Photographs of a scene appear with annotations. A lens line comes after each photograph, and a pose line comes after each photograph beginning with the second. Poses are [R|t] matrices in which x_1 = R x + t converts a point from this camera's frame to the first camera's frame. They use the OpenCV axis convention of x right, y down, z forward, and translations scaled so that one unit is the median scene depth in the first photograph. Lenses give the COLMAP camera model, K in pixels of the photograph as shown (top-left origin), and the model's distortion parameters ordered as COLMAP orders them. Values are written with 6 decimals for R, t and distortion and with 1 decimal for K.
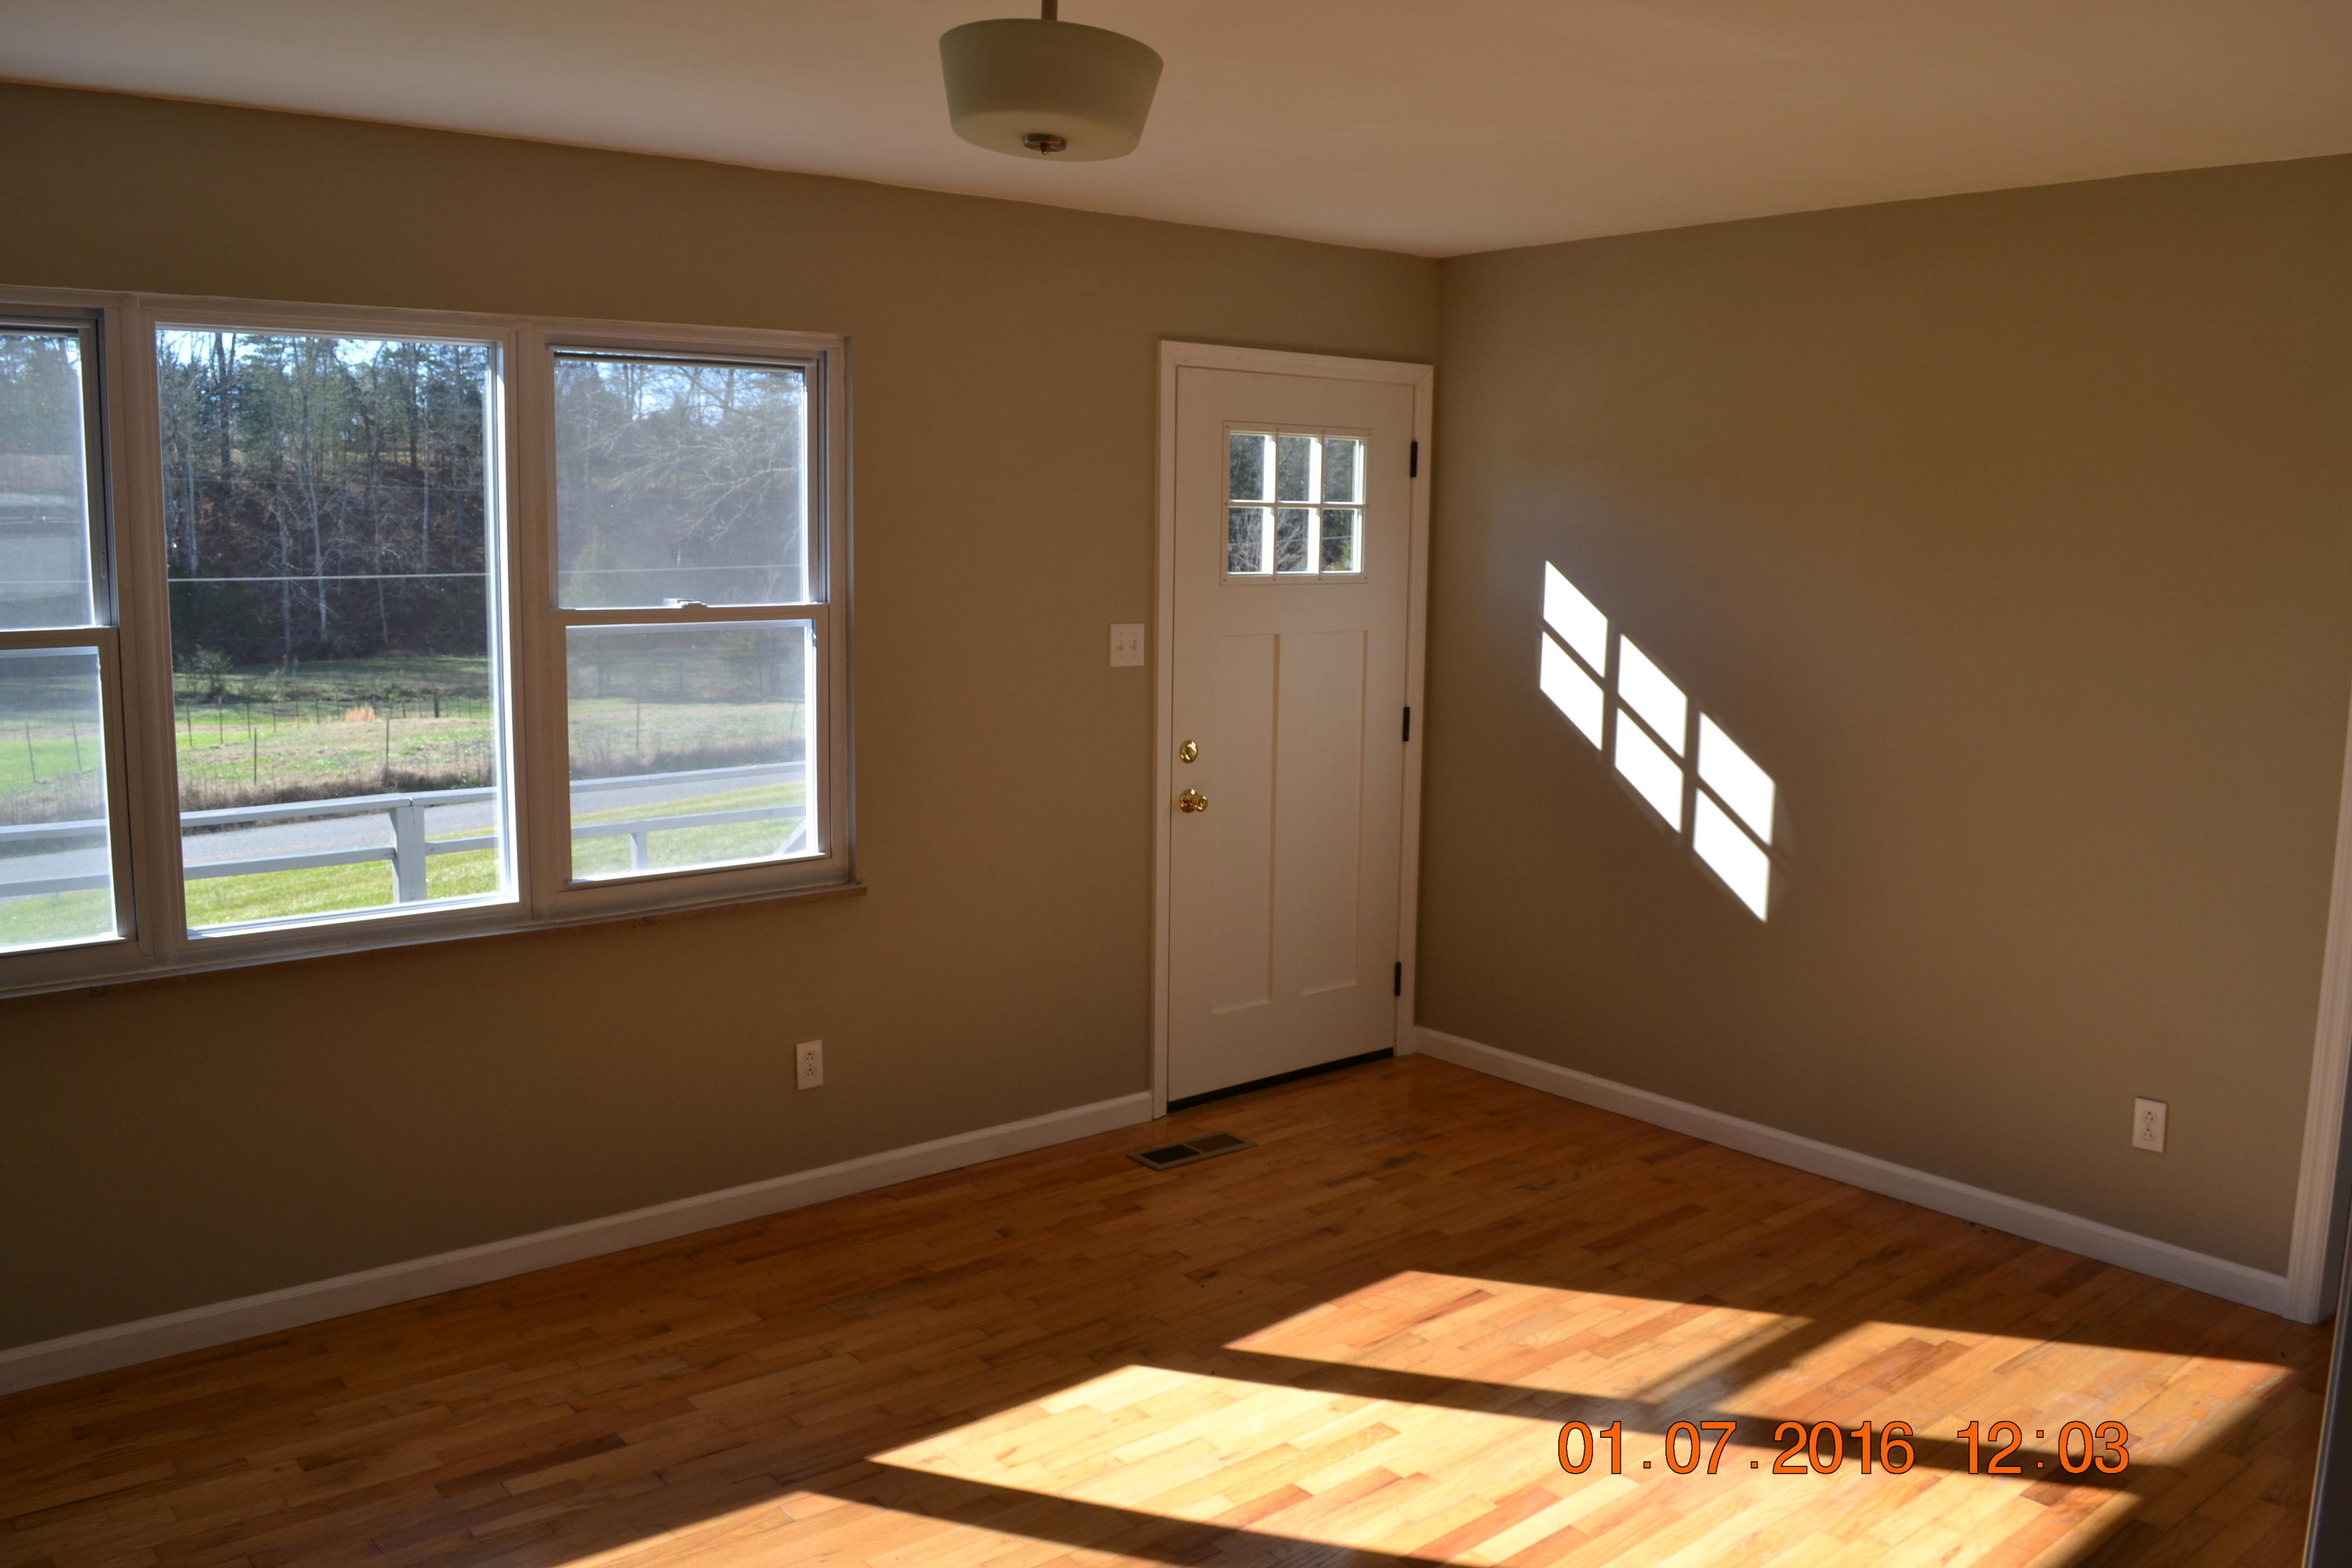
lens RADIAL K [[1844.7, 0, 1175.3], [0, 1844.7, 787.6], [0, 0, 1]] dist [-0.065947, -0.002159]
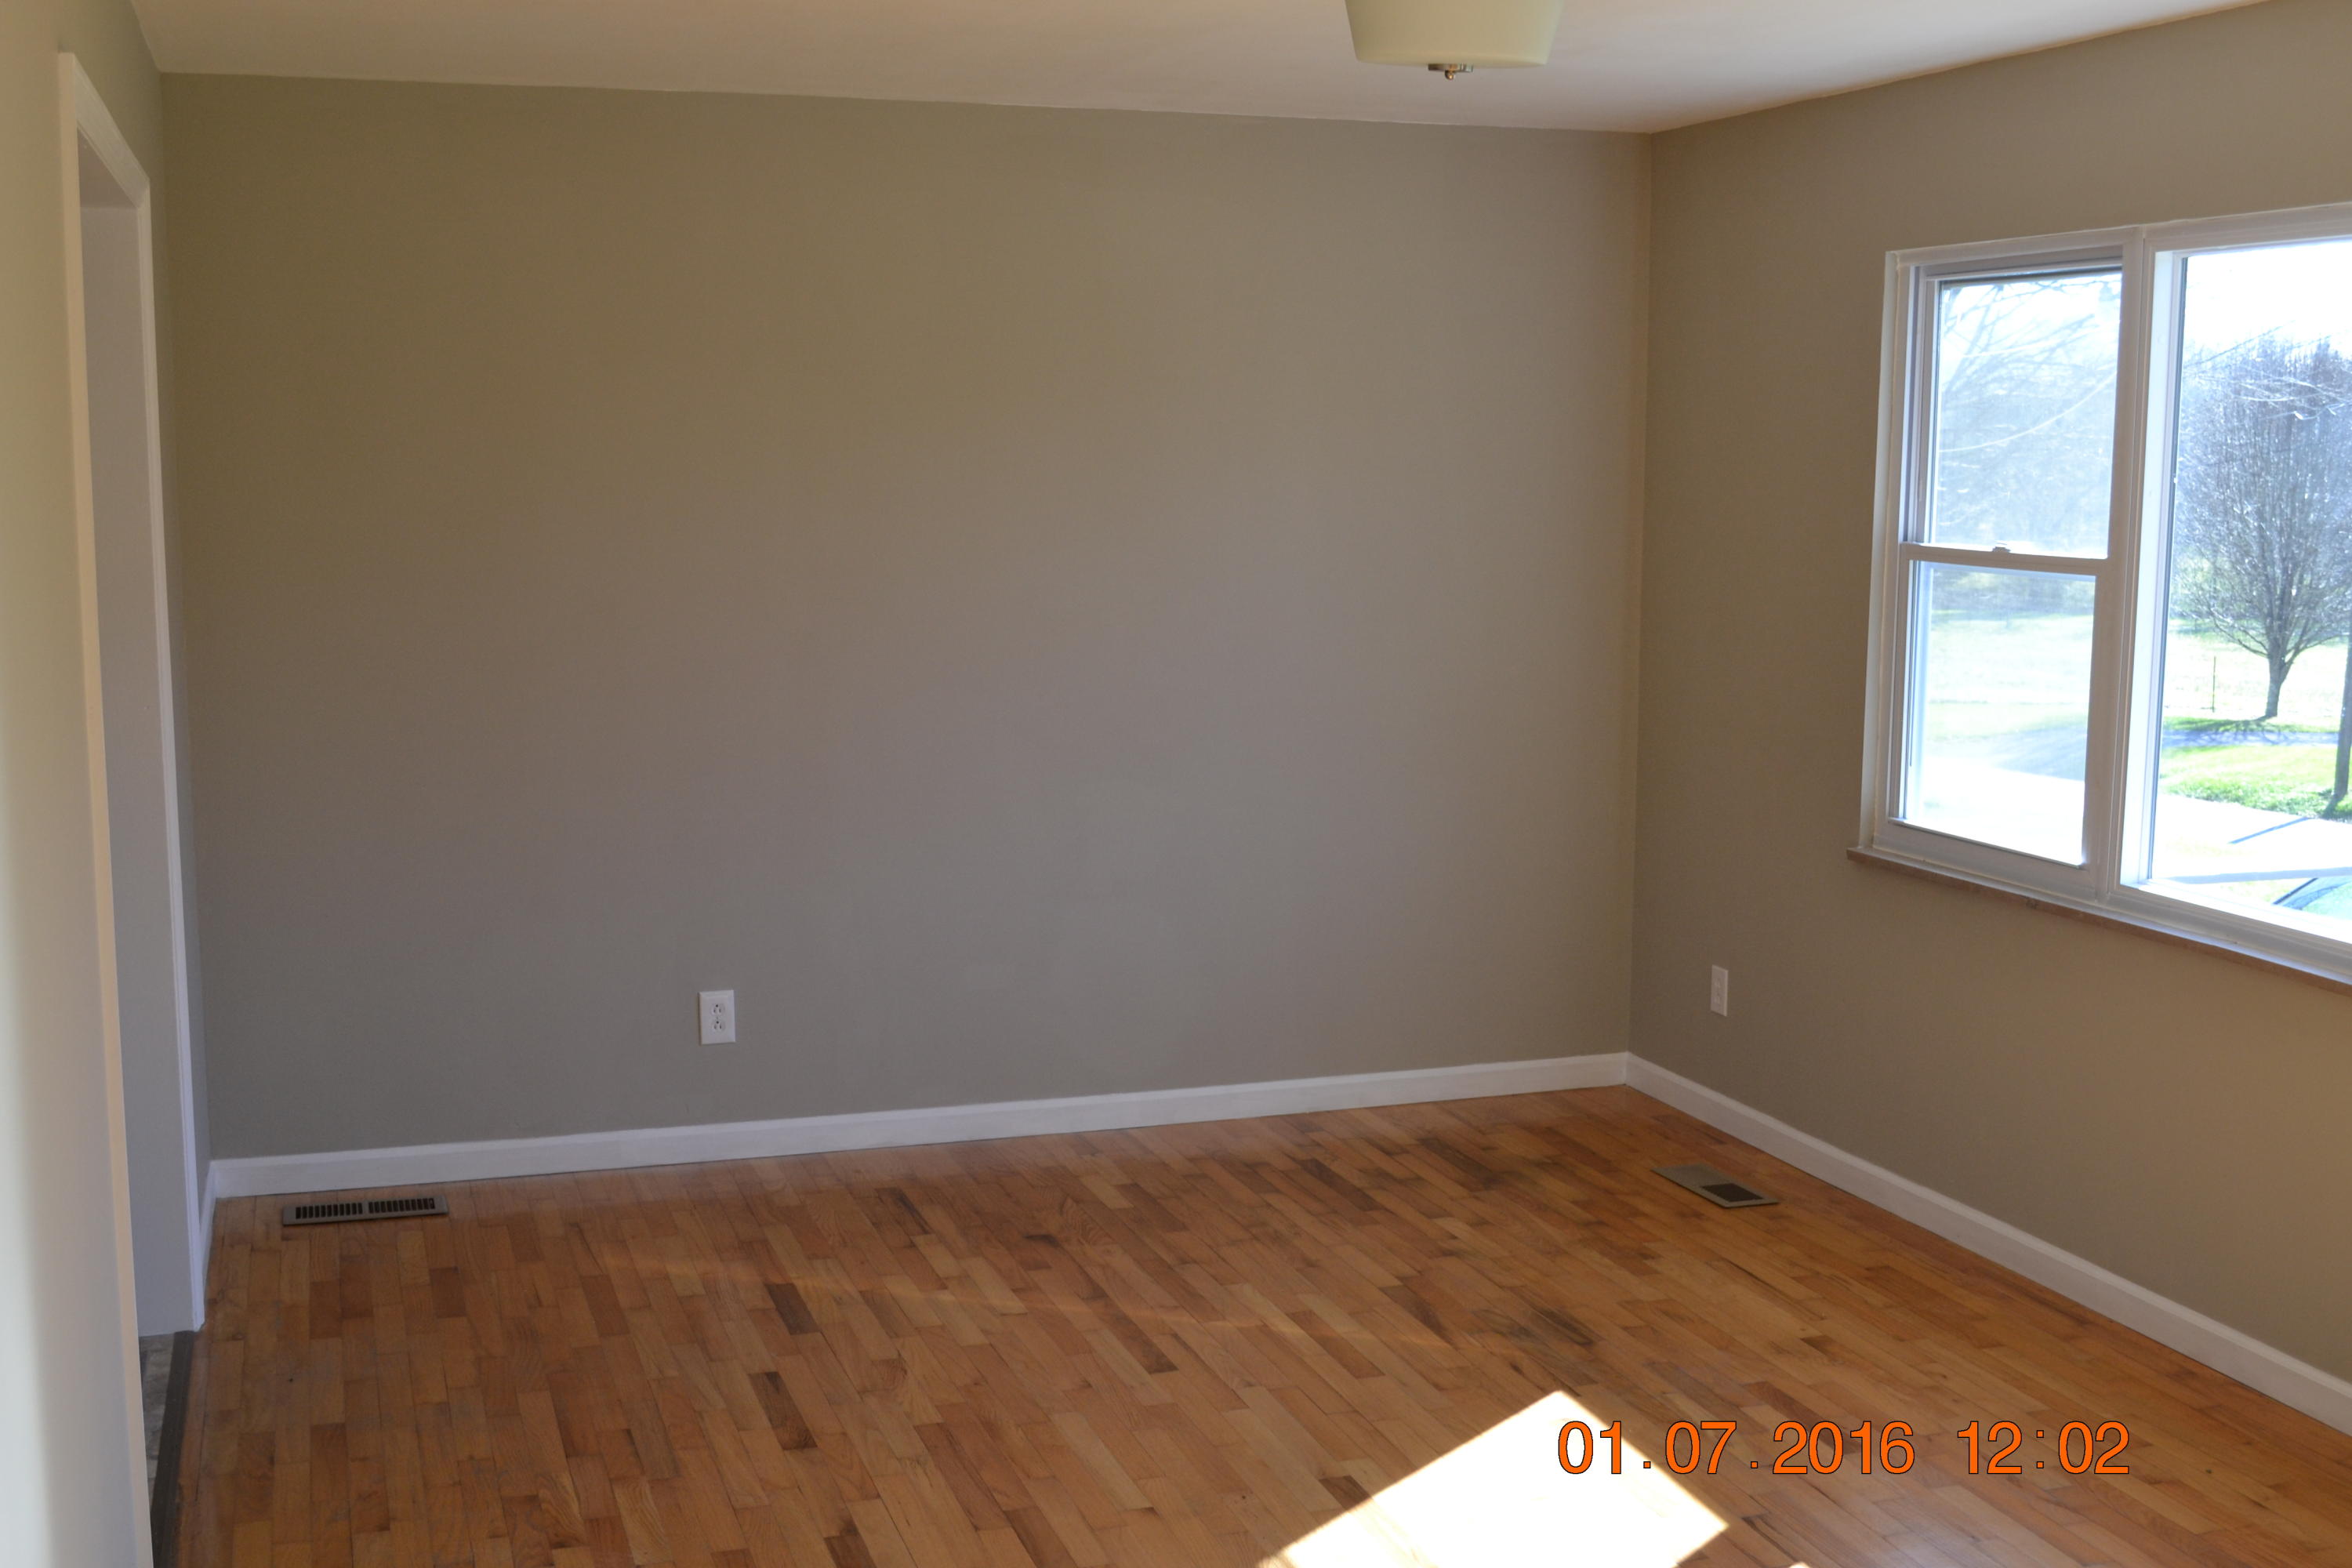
lens RADIAL K [[2699.6, 0, 1175.9], [0, 2699.6, 783.6], [0, 0, 1]] dist [-0.018227, 0.000000]
pose [[-0.352358, 0.115185, -0.928750, 1.017267], [-0.139255, 0.974896, 0.173740, -0.156195], [0.925447, 0.190552, -0.327472, 1.037164]]
